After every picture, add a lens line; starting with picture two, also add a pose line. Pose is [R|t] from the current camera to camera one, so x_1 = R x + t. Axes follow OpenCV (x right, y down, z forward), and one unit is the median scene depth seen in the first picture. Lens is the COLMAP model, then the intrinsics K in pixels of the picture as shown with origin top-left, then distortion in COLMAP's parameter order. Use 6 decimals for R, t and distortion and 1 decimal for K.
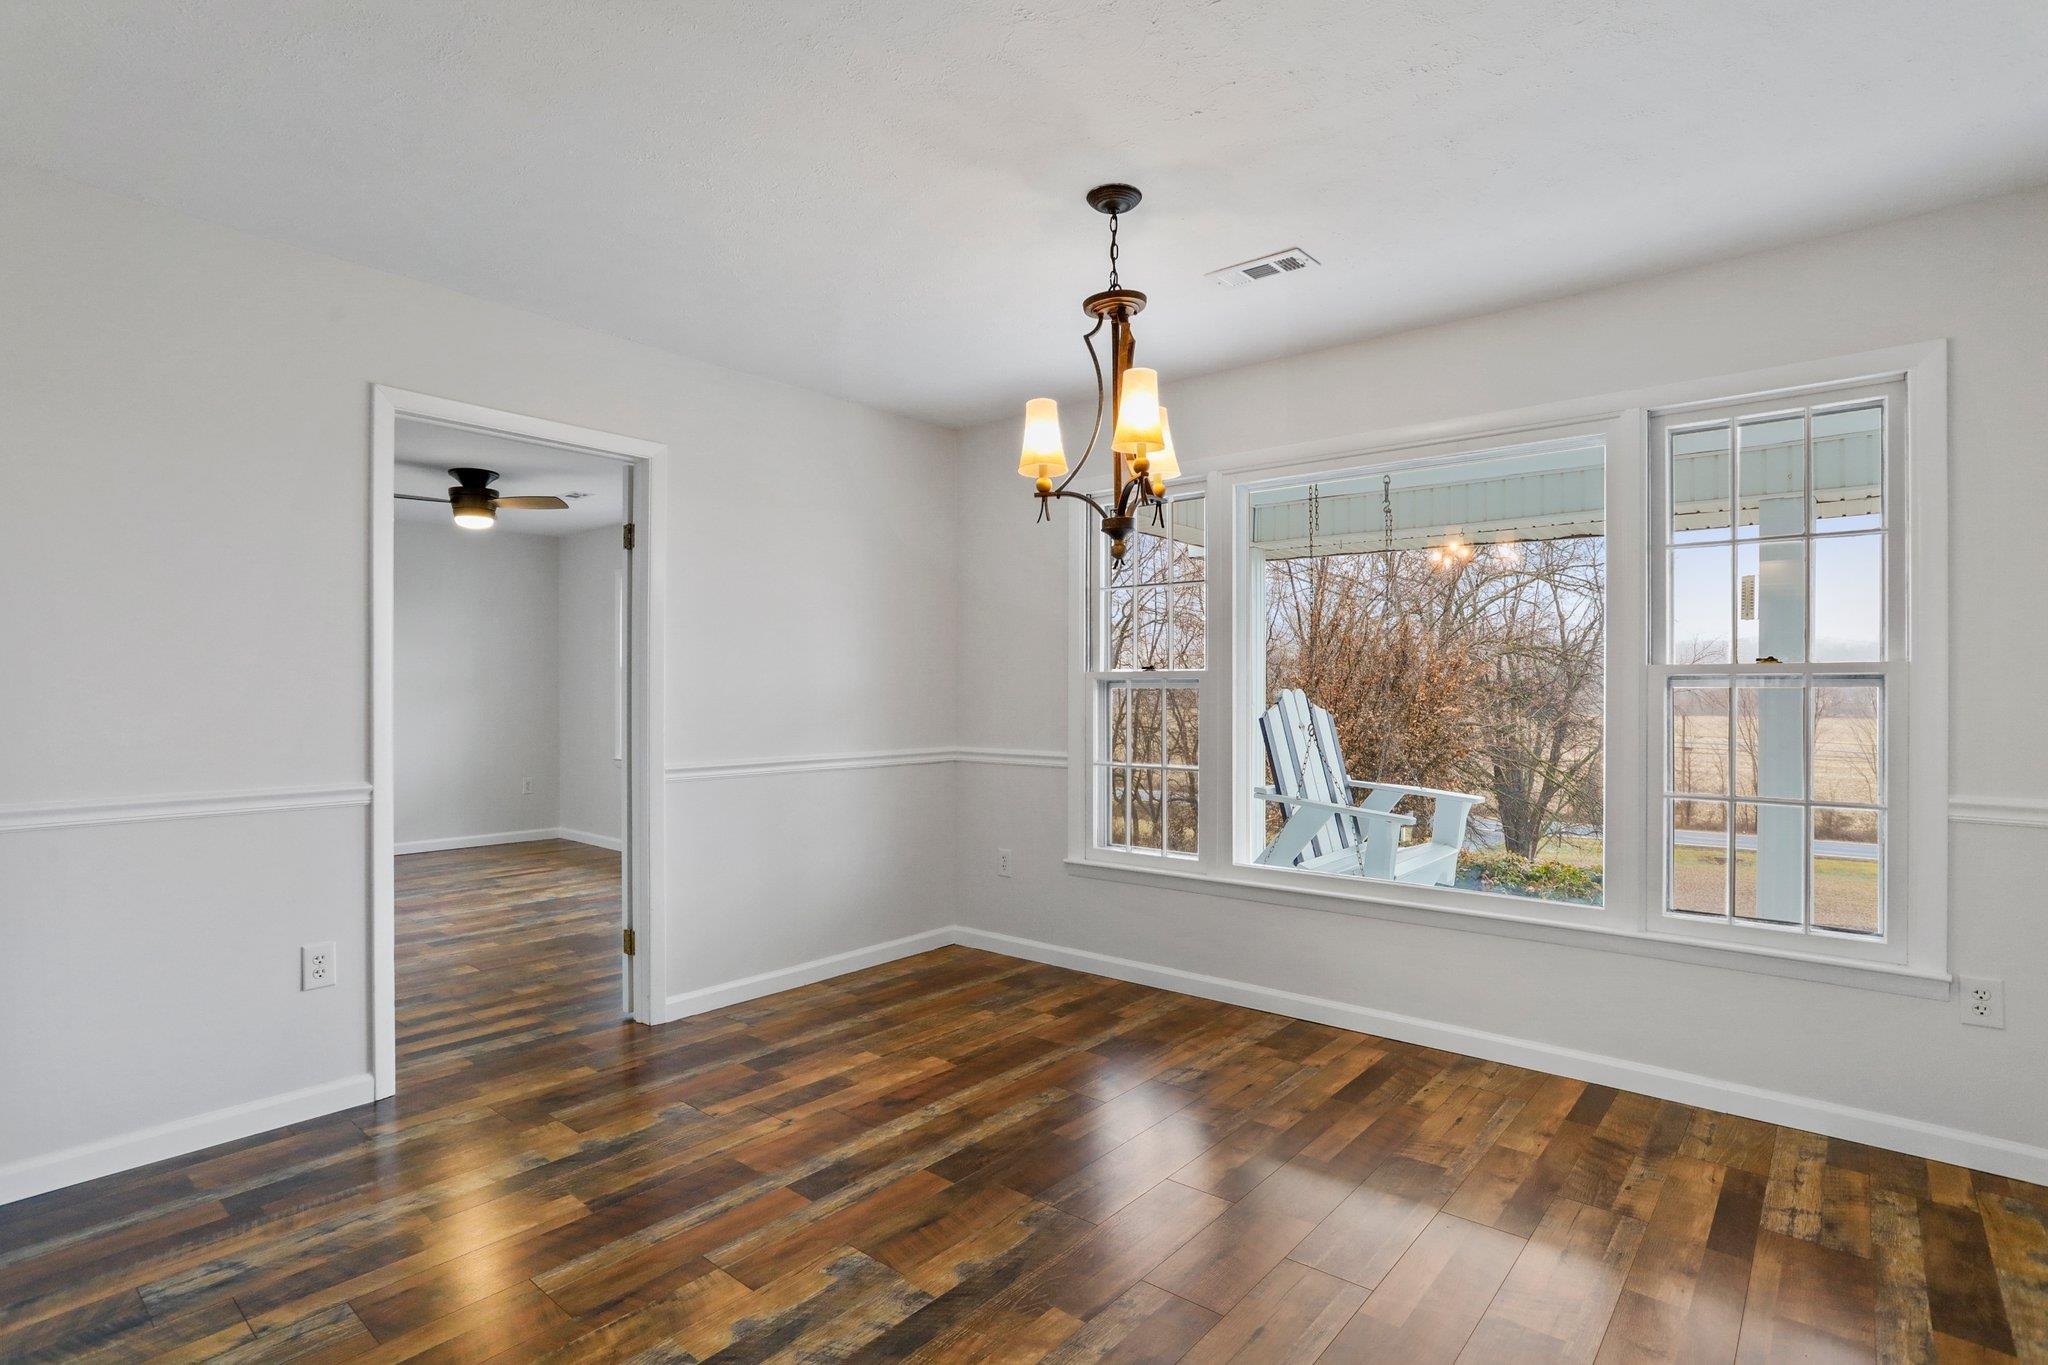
lens RADIAL K [[1002.7, 0, 1031.7], [0, 1002.7, 694.0], [0, 0, 1]] dist [-0.042446, 0.016616]
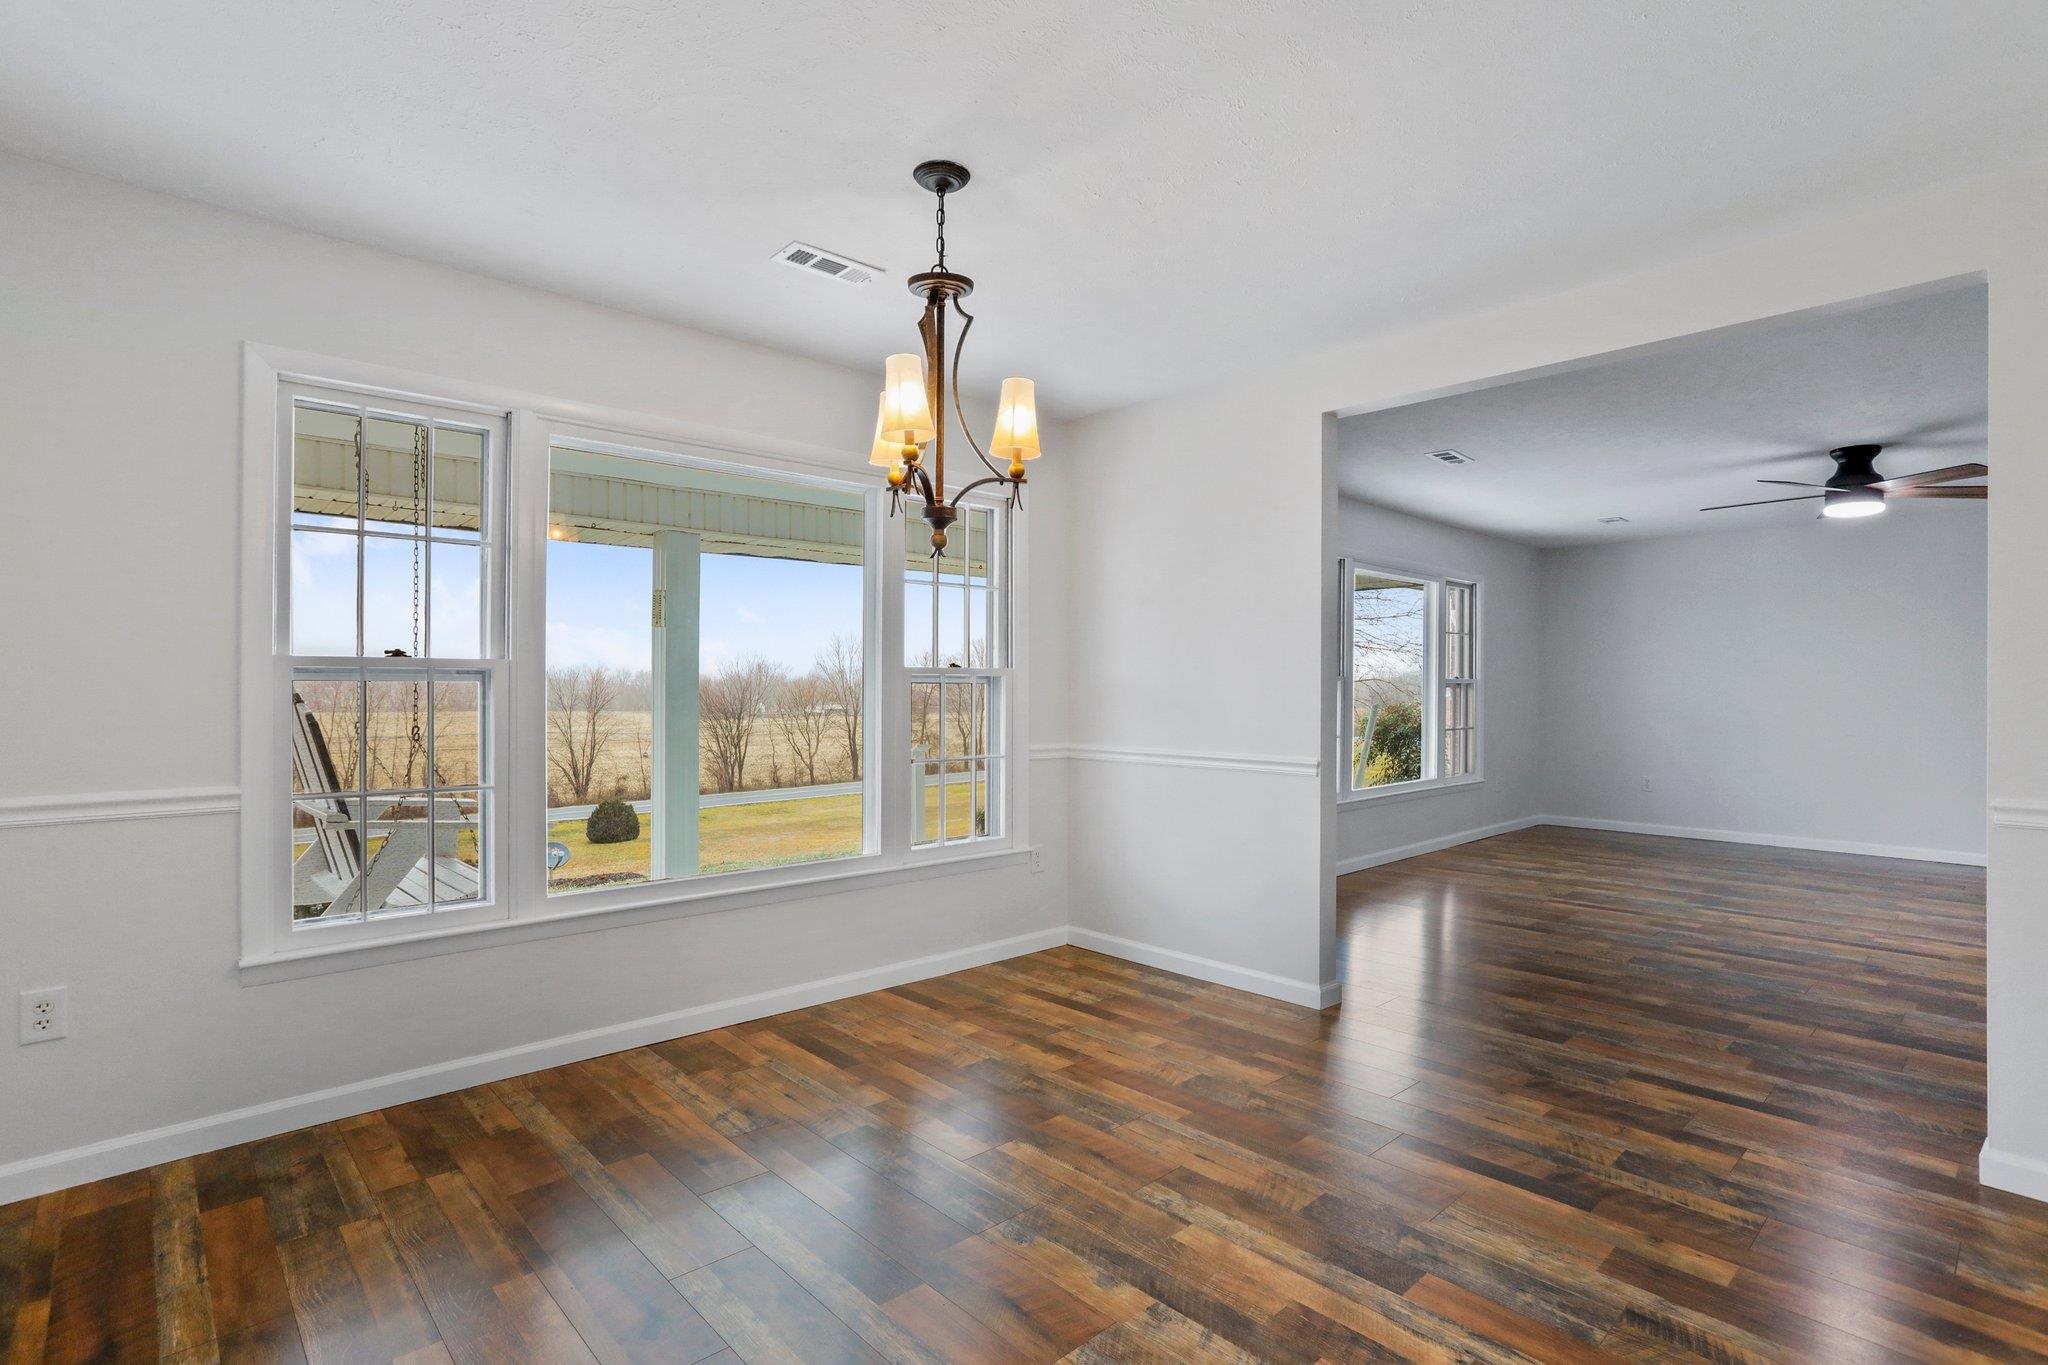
lens RADIAL K [[1002.7, 0, 1035.2], [0, 1002.7, 676.7], [0, 0, 1]] dist [-0.042446, 0.016616]
pose [[0.099564, 0.014587, 0.994924, -0.681603], [-0.004140, 0.999890, -0.014246, 0.003343], [-0.995023, -0.002701, 0.099613, 0.639120]]
